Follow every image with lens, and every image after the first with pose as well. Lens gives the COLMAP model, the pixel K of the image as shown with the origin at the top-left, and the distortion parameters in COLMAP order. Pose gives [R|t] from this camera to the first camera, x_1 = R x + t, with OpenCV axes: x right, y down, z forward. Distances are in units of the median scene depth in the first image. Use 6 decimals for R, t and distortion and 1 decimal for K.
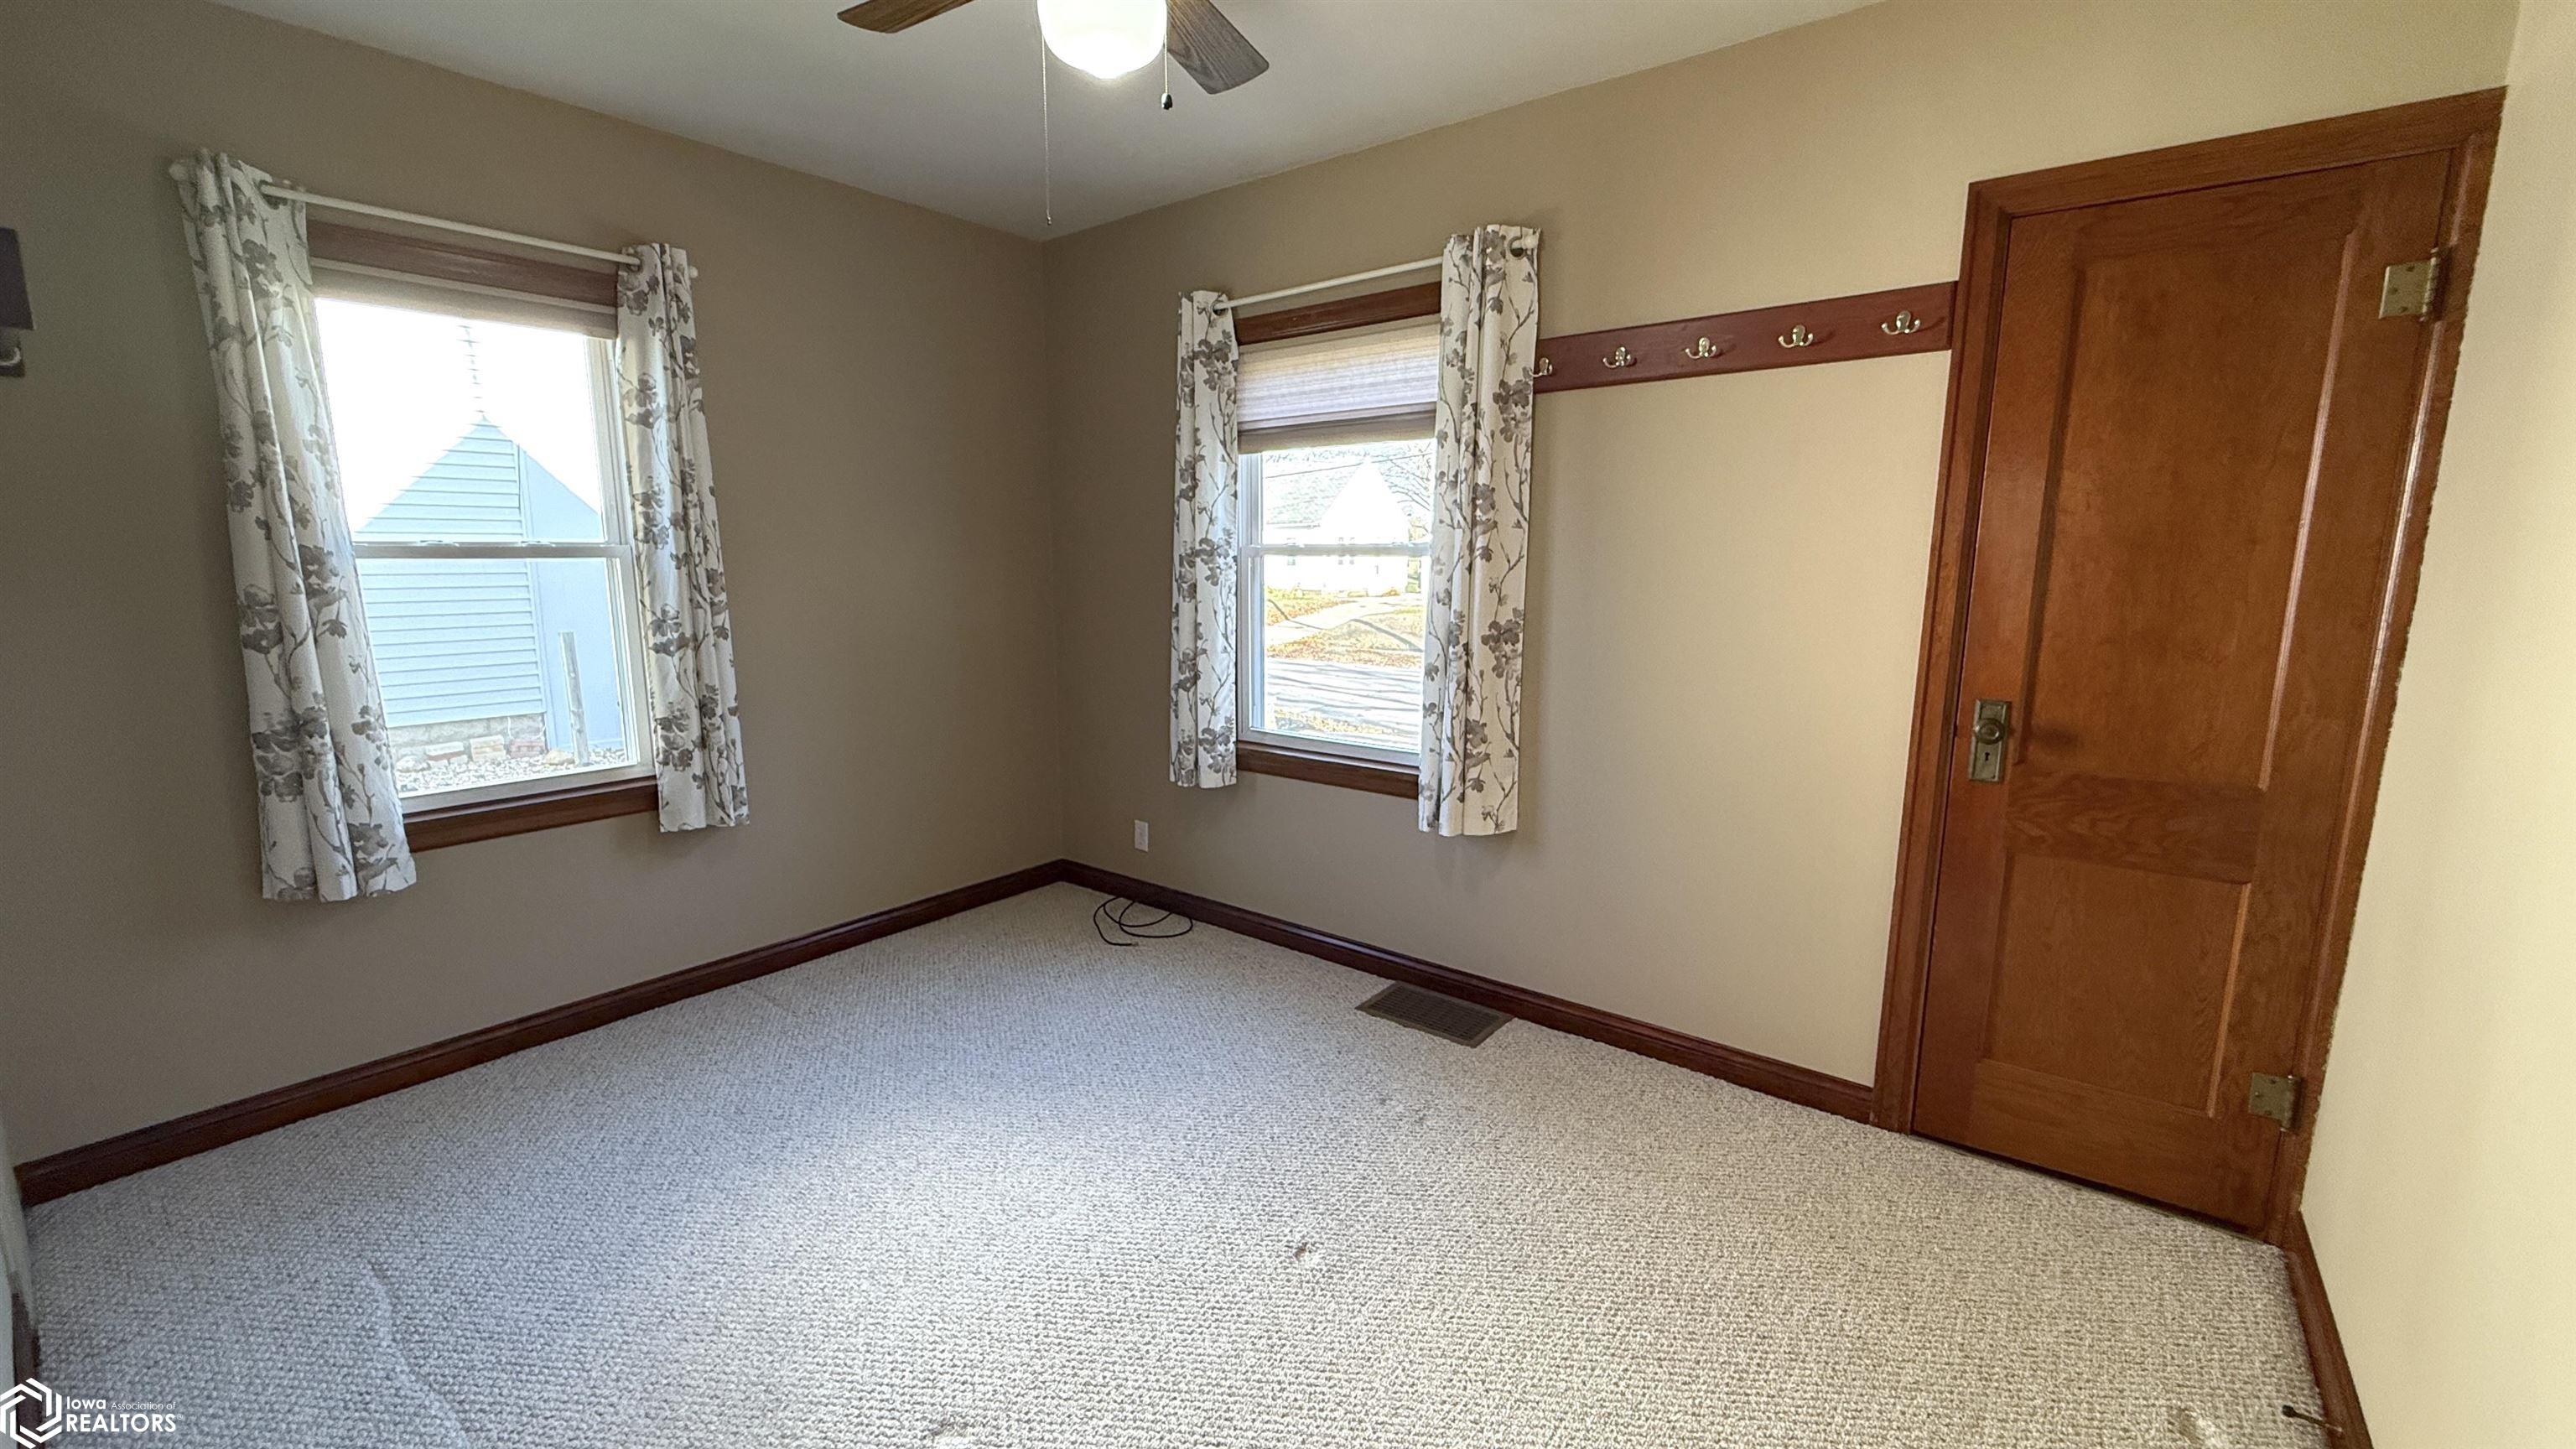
lens RADIAL K [[1023.8, 0, 1281.1], [0, 1023.8, 721.9], [0, 0, 1]] dist [0.001071, -0.000435]
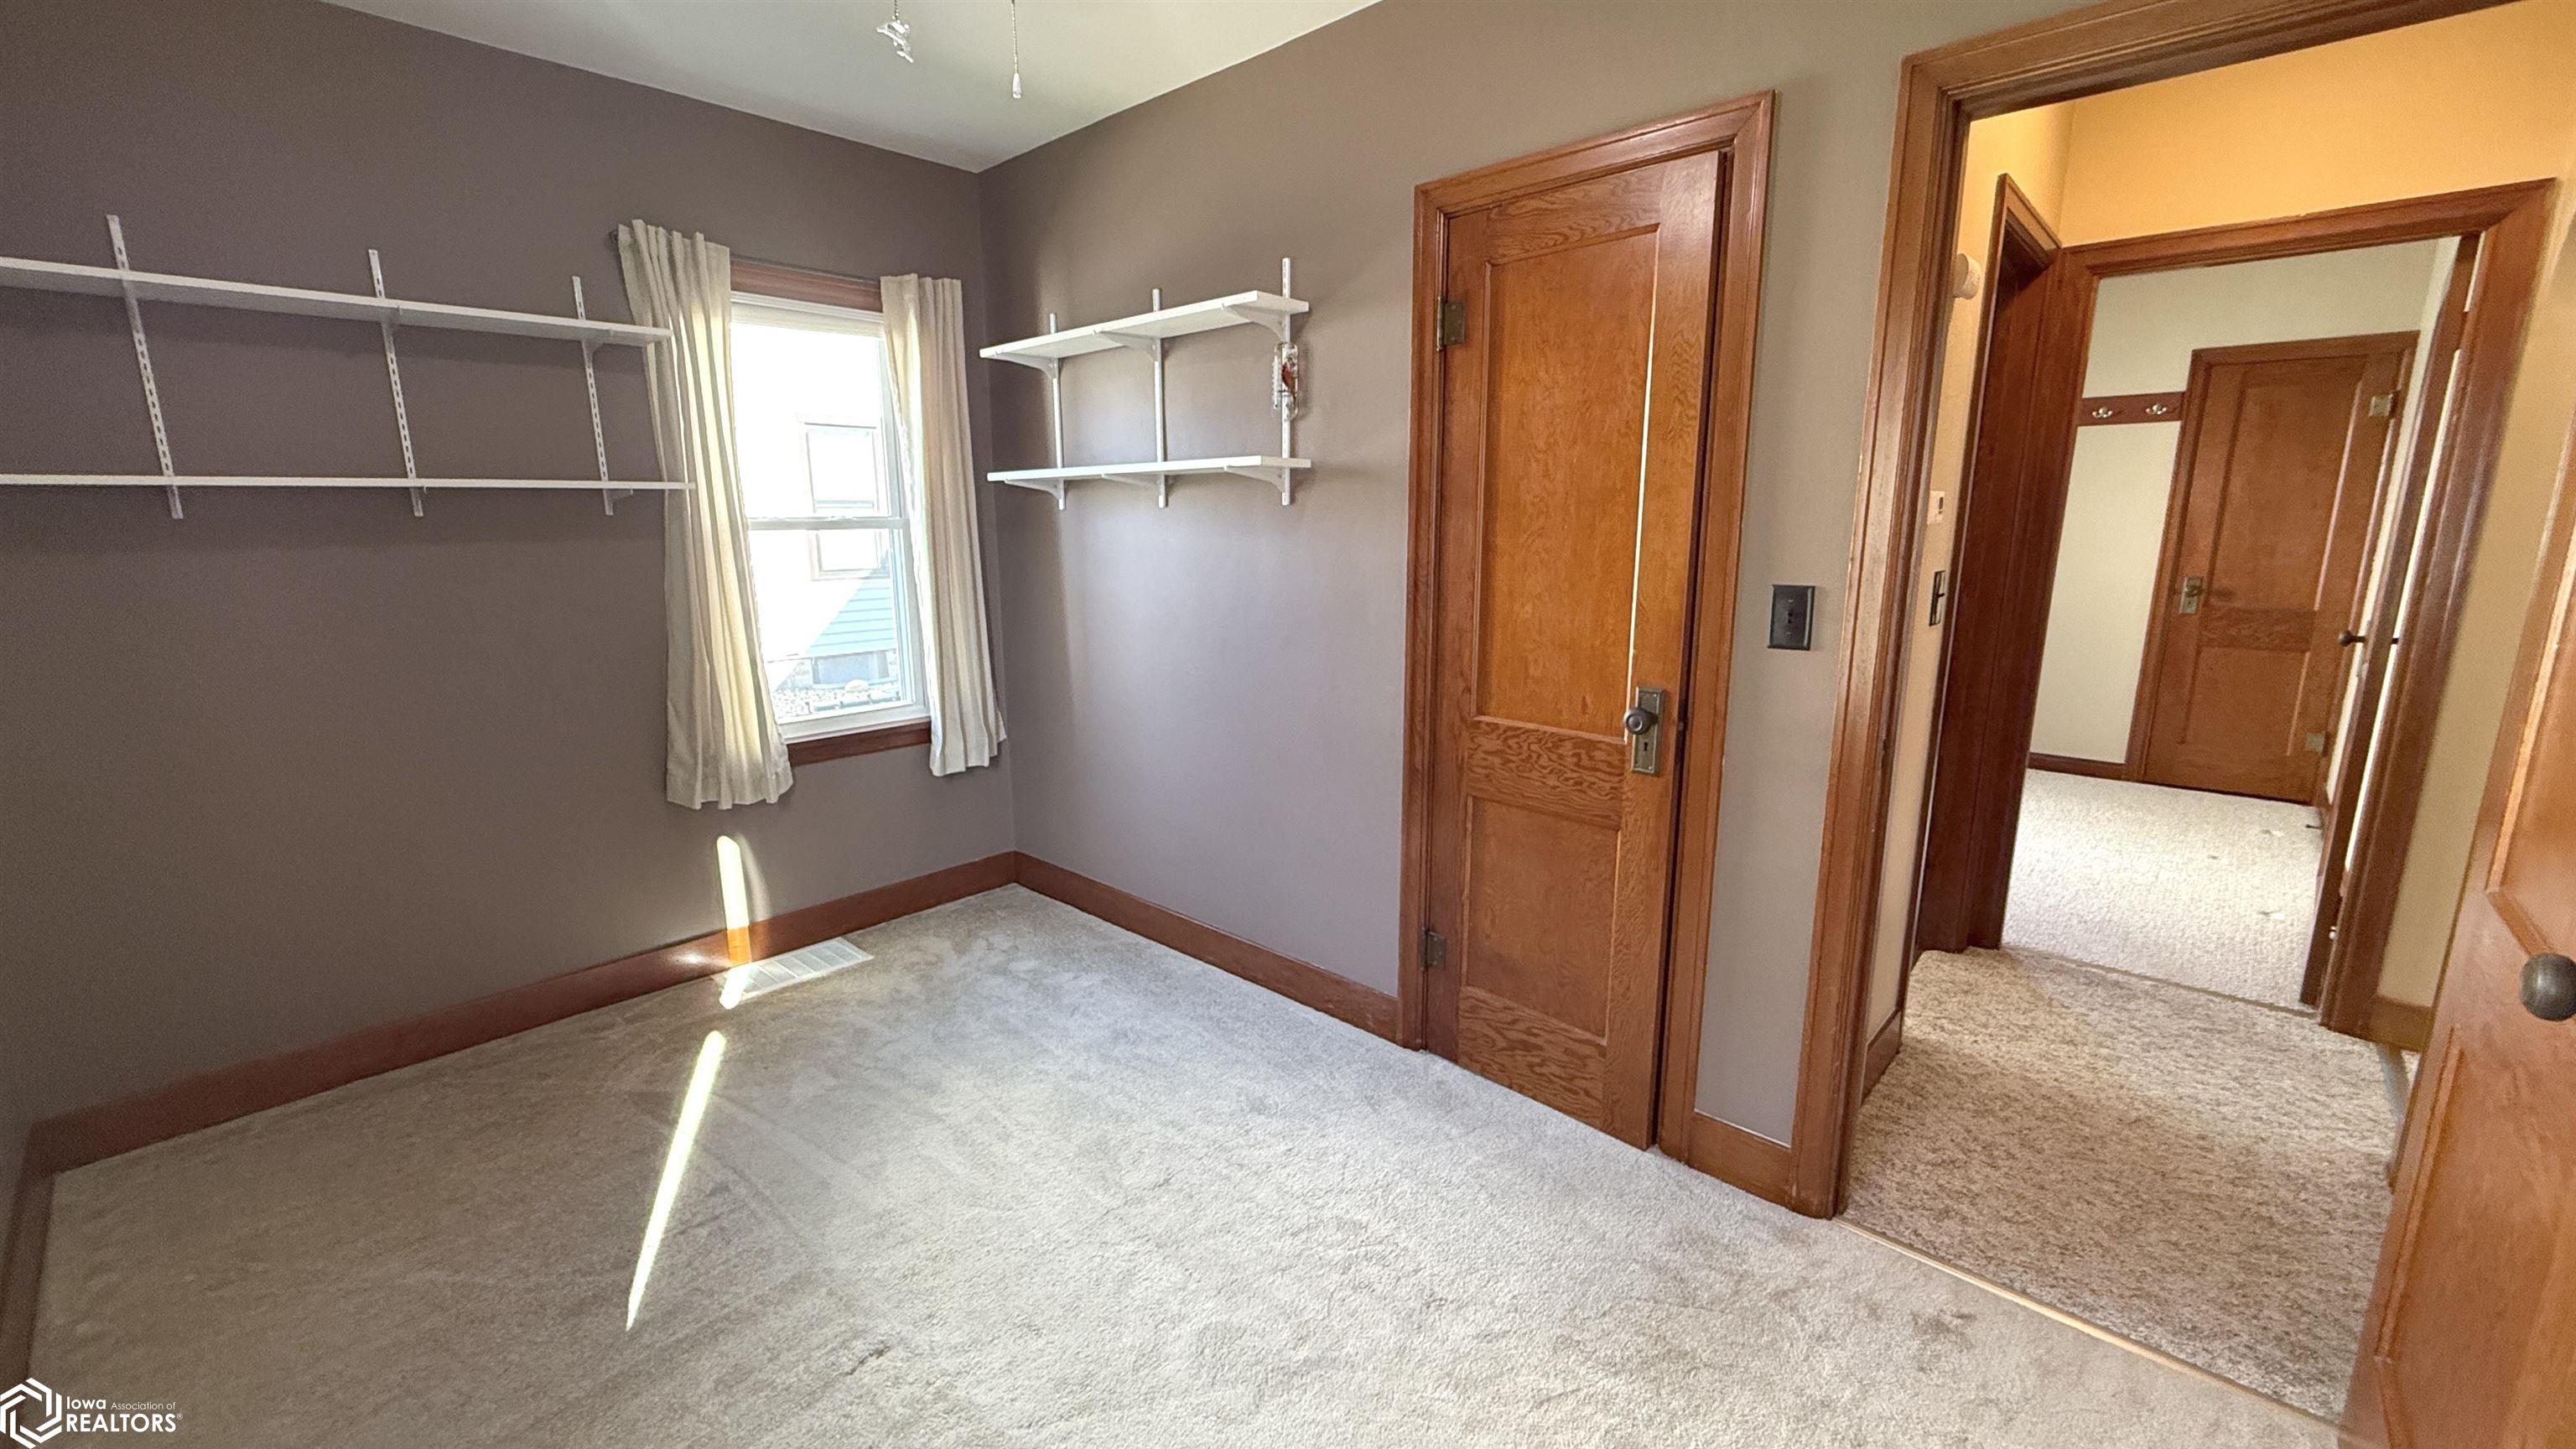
lens RADIAL K [[1023.8, 0, 1281.1], [0, 1023.8, 721.9], [0, 0, 1]] dist [0.001071, -0.000435]
pose [[0.991407, 0.040235, -0.124474, -1.008365], [-0.039541, 0.999186, 0.008039, 0.360474], [0.124696, -0.003048, 0.992190, -1.497007]]
